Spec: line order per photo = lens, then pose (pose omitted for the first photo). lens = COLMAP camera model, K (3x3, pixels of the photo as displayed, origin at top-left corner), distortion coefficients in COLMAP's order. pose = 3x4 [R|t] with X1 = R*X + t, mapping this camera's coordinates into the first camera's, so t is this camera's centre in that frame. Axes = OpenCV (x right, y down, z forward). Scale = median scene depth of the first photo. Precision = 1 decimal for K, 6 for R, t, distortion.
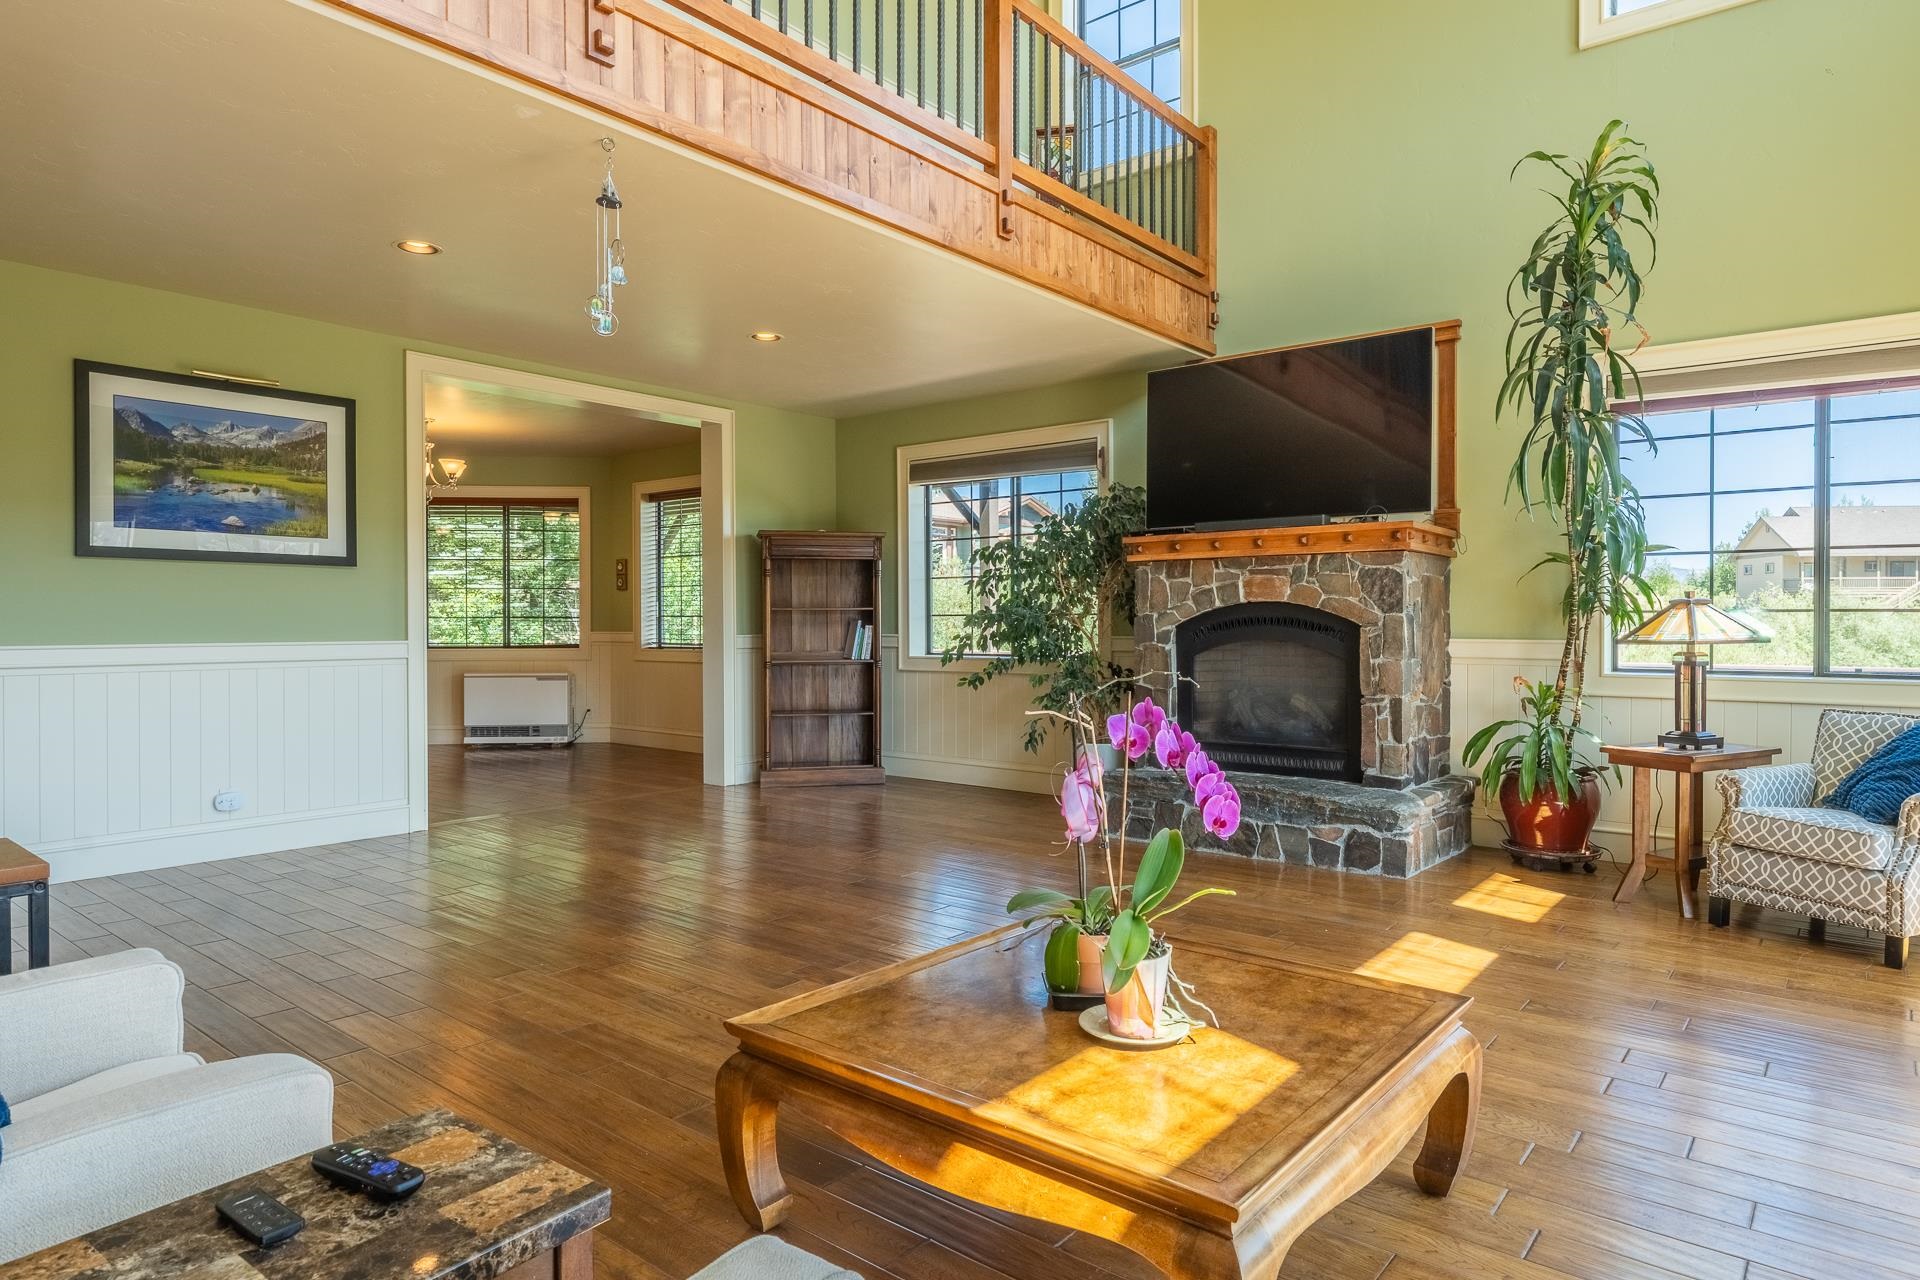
lens RADIAL K [[1121.0, 0, 960.0], [0, 1121.0, 640.0], [0, 0, 1]] dist [-0.002312, -0.000841]
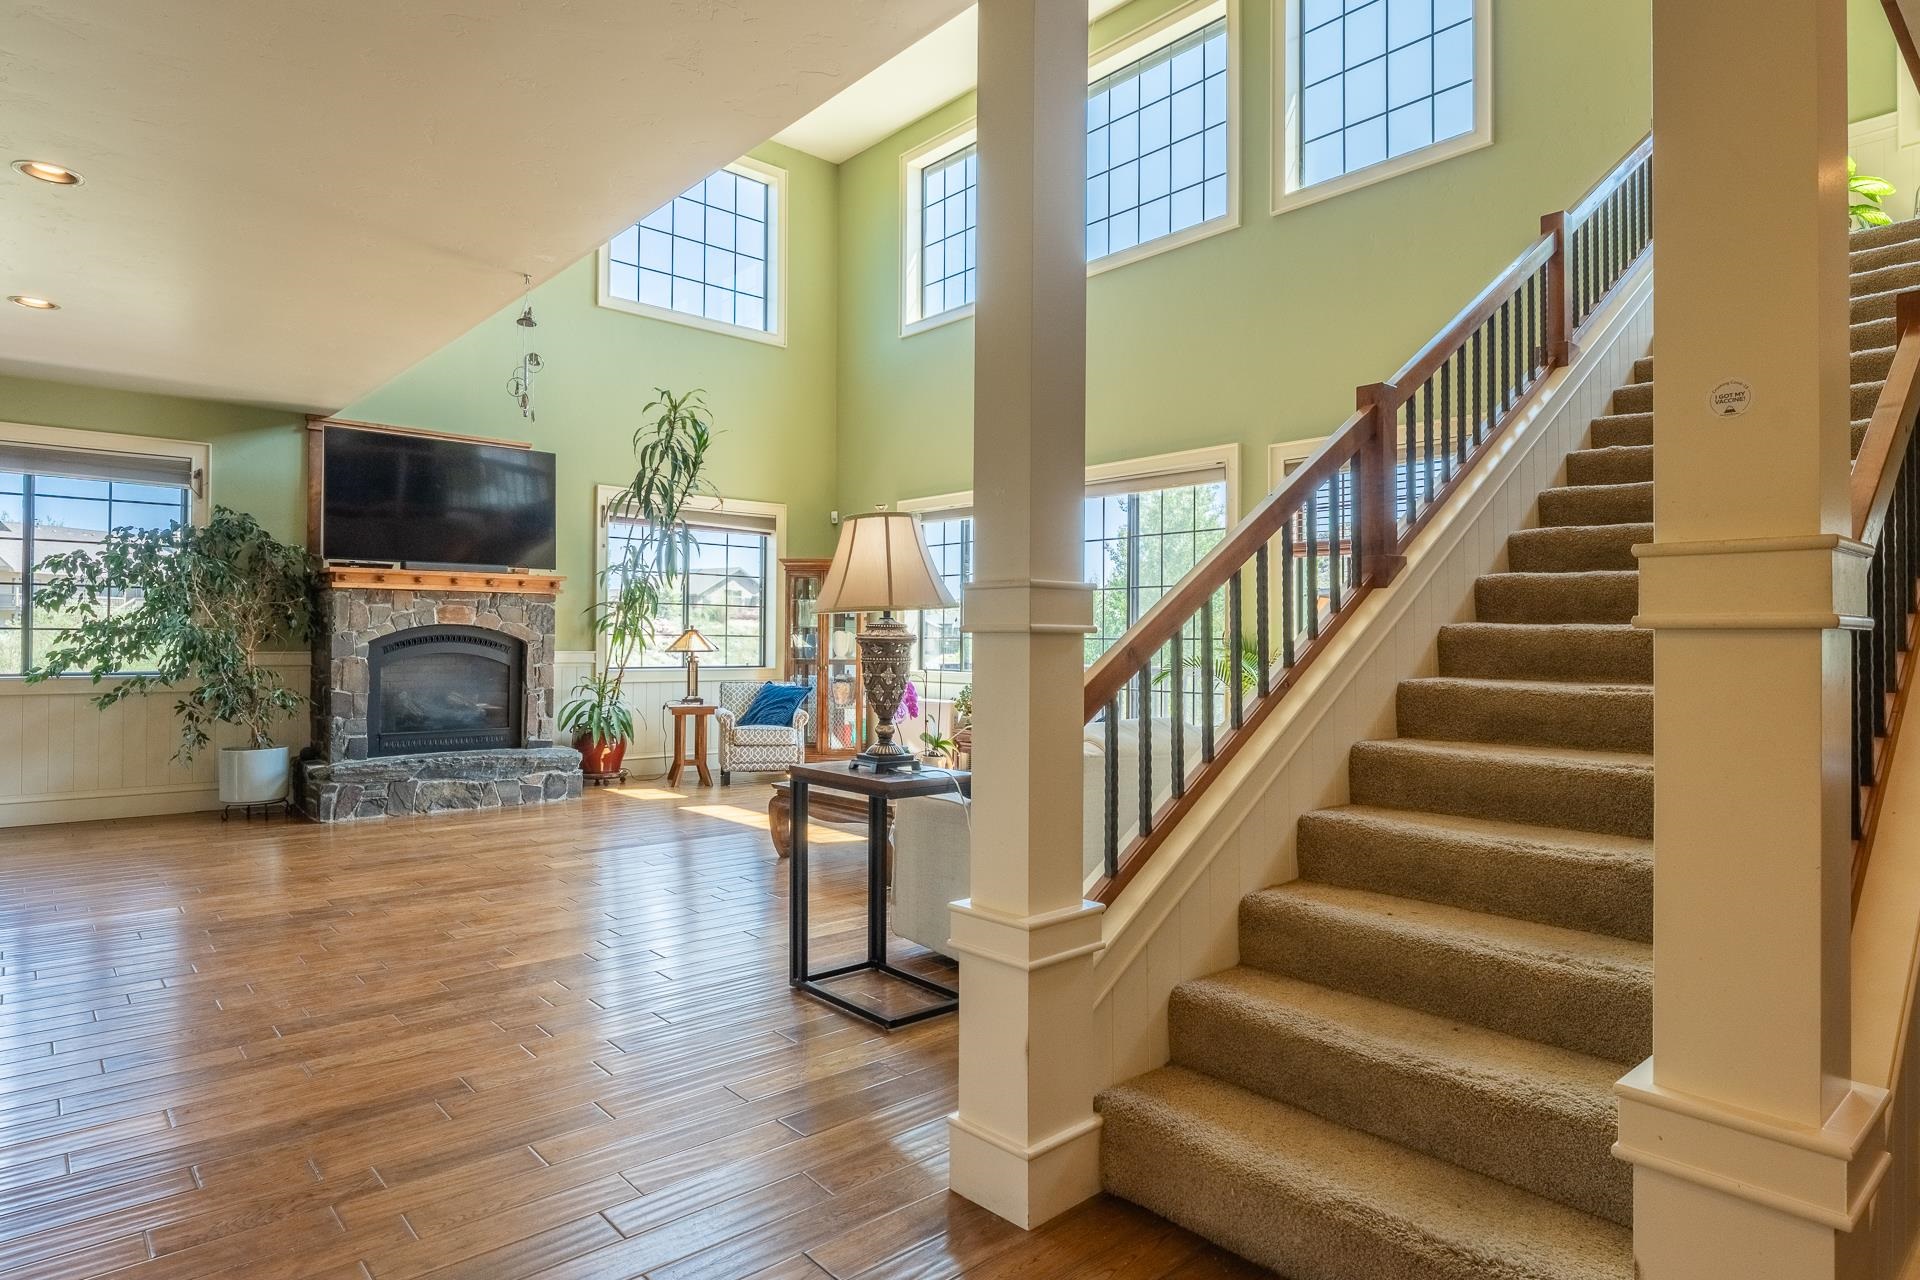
lens RADIAL K [[1058.6, 0, 960.0], [0, 1058.6, 640.0], [0, 0, 1]] dist [-0.001130, -0.000124]
pose [[0.157842, 0.004629, 0.987454, -0.929188], [0.007672, 0.999953, -0.005914, -0.003081], [-0.987435, 0.008509, 0.157799, 0.192195]]
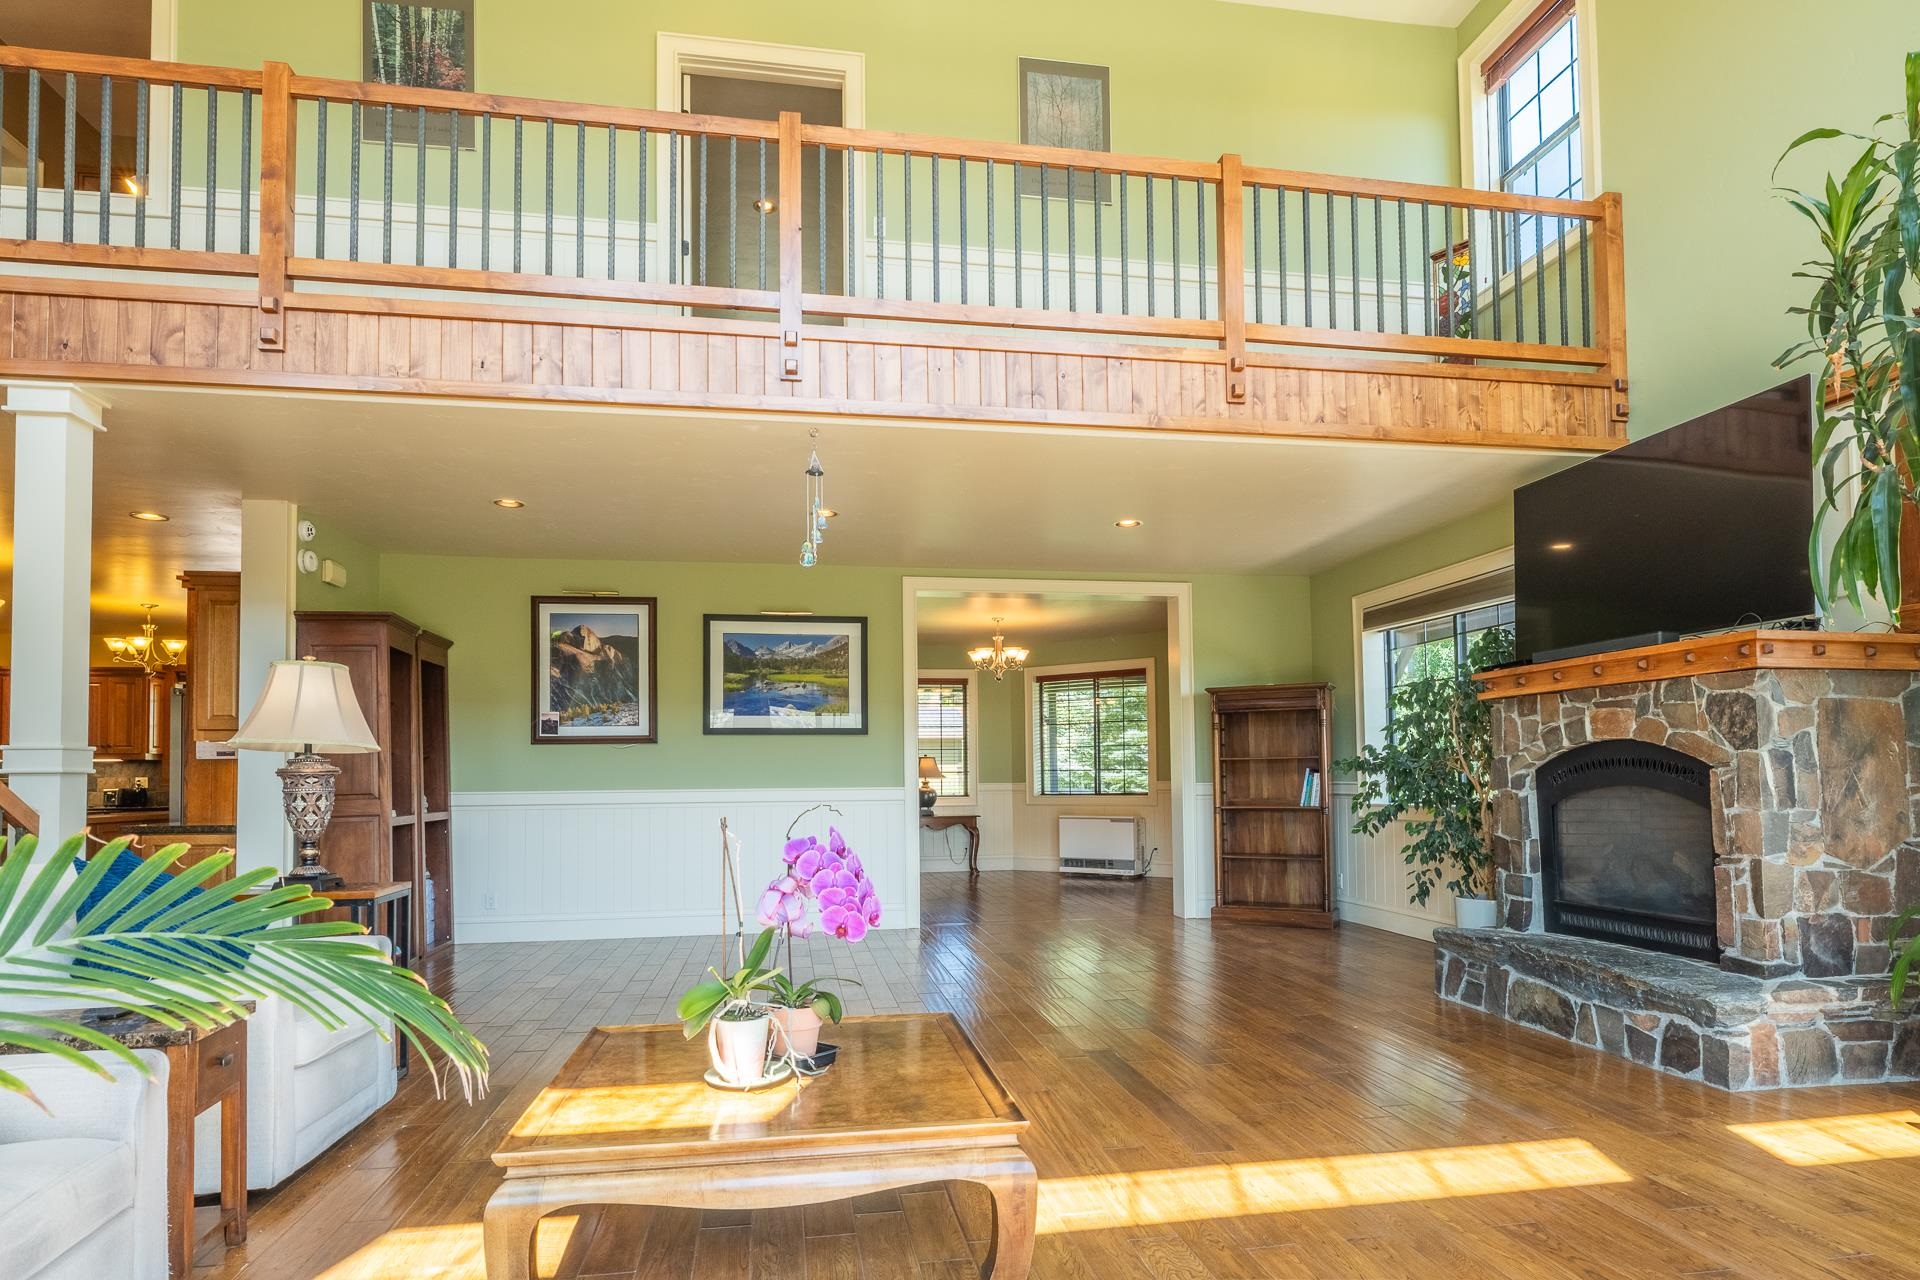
lens RADIAL K [[1044.2, 0, 960.1], [0, 1044.2, 751.9], [0, 0, 1]] dist [-0.002936, -0.000237]
pose [[0.755463, -0.023282, -0.654778, 0.426043], [-0.001444, 0.999307, -0.037199, 0.005158], [0.655190, 0.029048, 0.754906, 0.088610]]
